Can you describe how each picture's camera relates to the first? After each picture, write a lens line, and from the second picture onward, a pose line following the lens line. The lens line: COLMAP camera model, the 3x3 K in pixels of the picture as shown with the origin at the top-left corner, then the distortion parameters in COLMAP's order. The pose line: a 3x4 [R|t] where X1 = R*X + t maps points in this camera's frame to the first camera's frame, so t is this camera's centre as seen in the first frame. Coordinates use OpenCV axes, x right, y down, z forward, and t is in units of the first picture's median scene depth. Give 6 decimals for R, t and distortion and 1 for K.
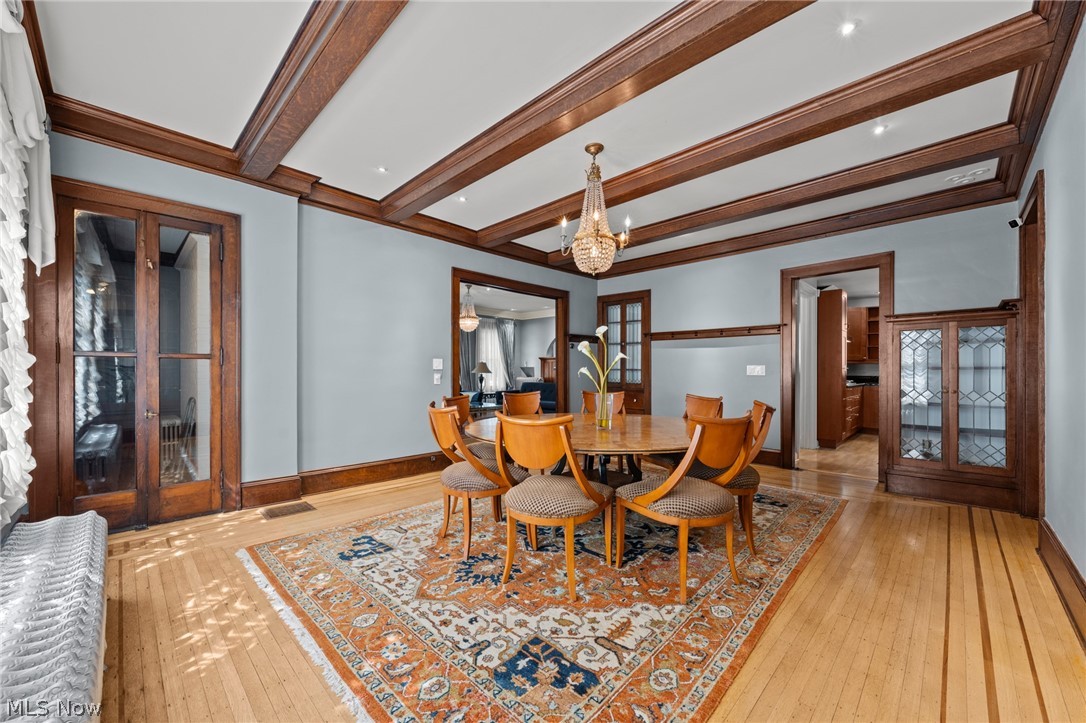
lens RADIAL K [[422.8, 0, 547.1], [0, 422.8, 367.6], [0, 0, 1]] dist [0.000561, 0.000054]
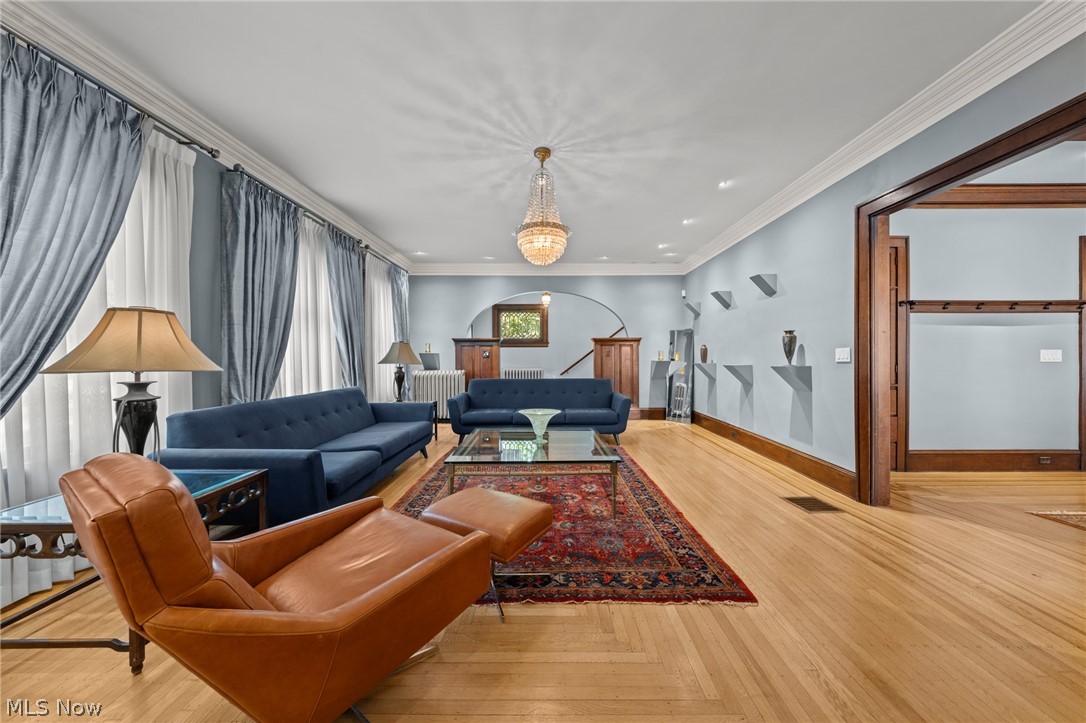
lens RADIAL K [[368.2, 0, 549.1], [0, 368.2, 359.5], [0, 0, 1]] dist [-0.005995, 0.000404]
pose [[0.712628, -0.011042, 0.701456, -0.310535], [0.003765, 0.999922, 0.011916, 0.001967], [-0.701532, -0.005851, 0.712614, 0.521092]]
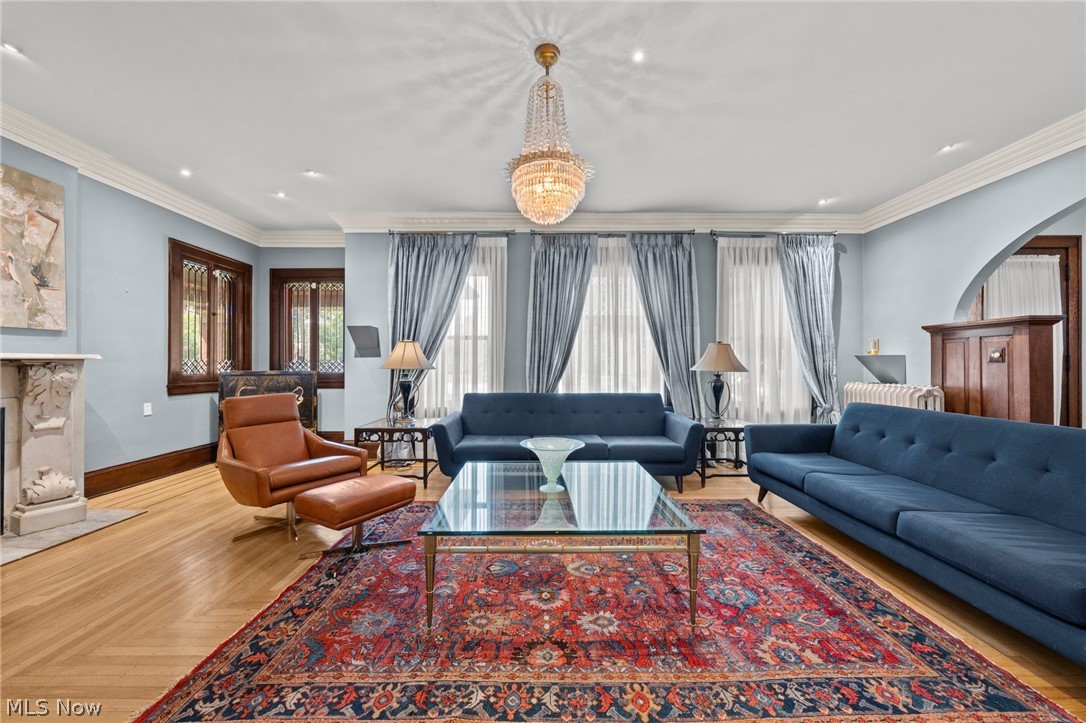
lens RADIAL K [[403.5, 0, 545.8], [0, 403.5, 363.2], [0, 0, 1]] dist [-0.003233, -0.000180]
pose [[0.702419, -0.006953, -0.711730, -0.002973], [0.006833, 0.999972, -0.003025, 0.004554], [0.711731, -0.002738, 0.702447, 0.575195]]
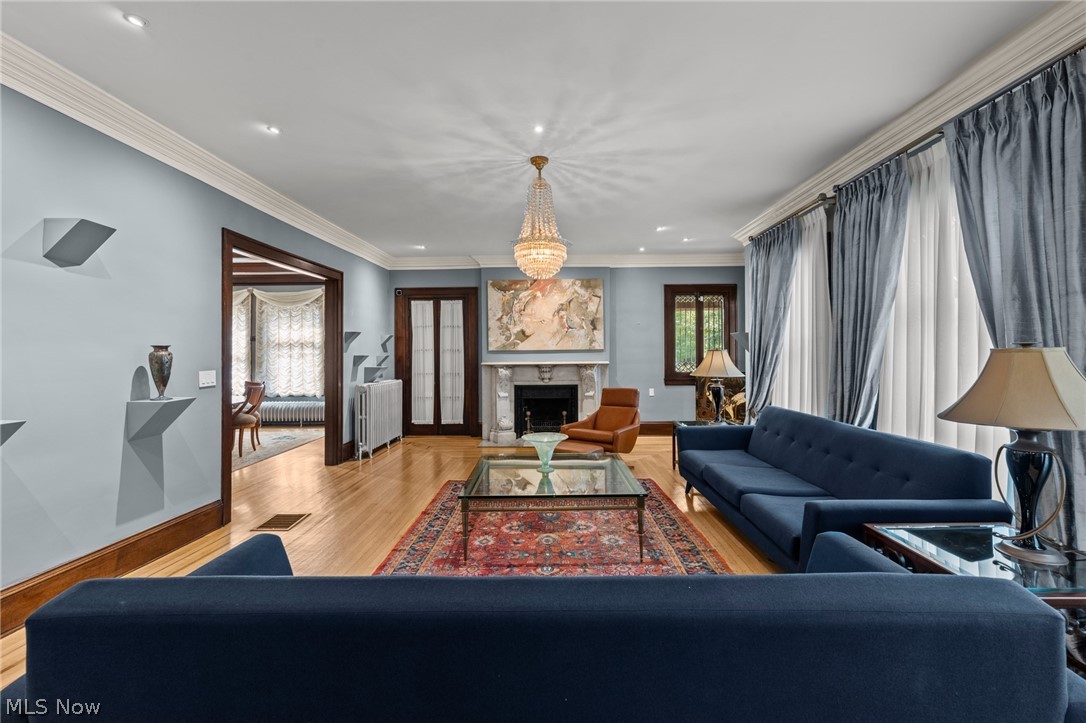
lens RADIAL K [[465.3, 0, 547.5], [0, 465.3, 348.4], [0, 0, 1]] dist [-0.000434, -0.000567]
pose [[-0.725383, -0.007608, -0.688304, 0.070571], [0.005984, 0.999831, -0.017358, -0.010300], [0.688320, -0.016710, -0.725215, 0.928430]]
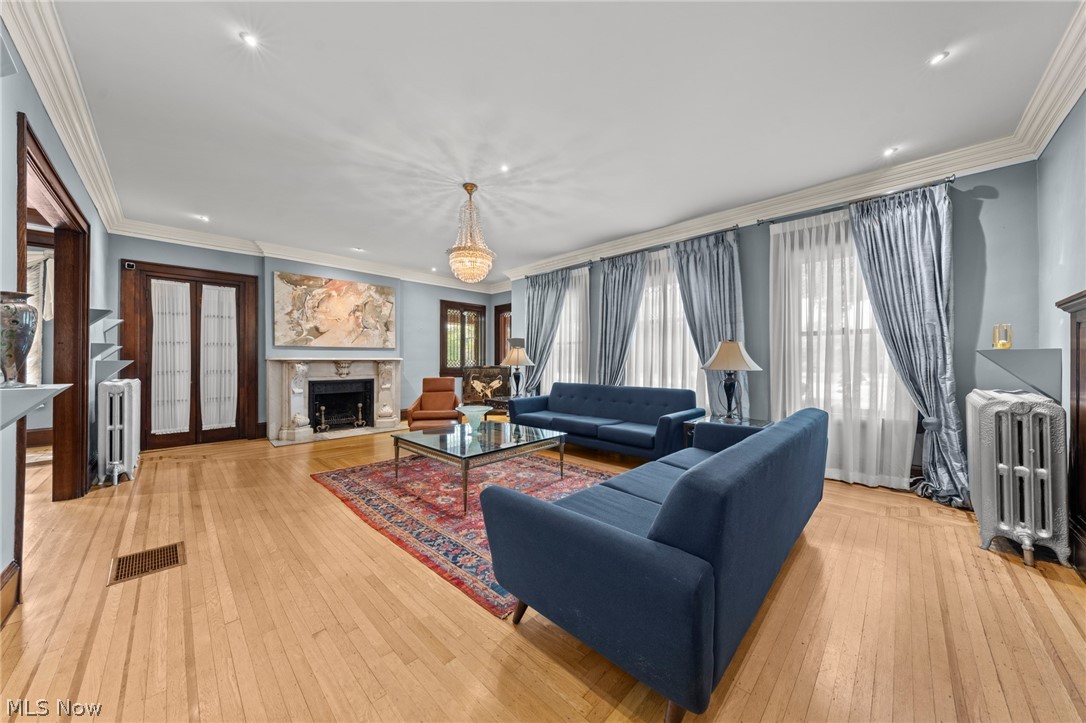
lens RADIAL K [[368.2, 0, 547.6], [0, 368.2, 360.3], [0, 0, 1]] dist [-0.005995, 0.000404]
pose [[0.007317, -0.007542, -0.999945, 0.164227], [0.005218, 0.999958, -0.007504, 0.005087], [0.999960, -0.005163, 0.007356, 0.766486]]
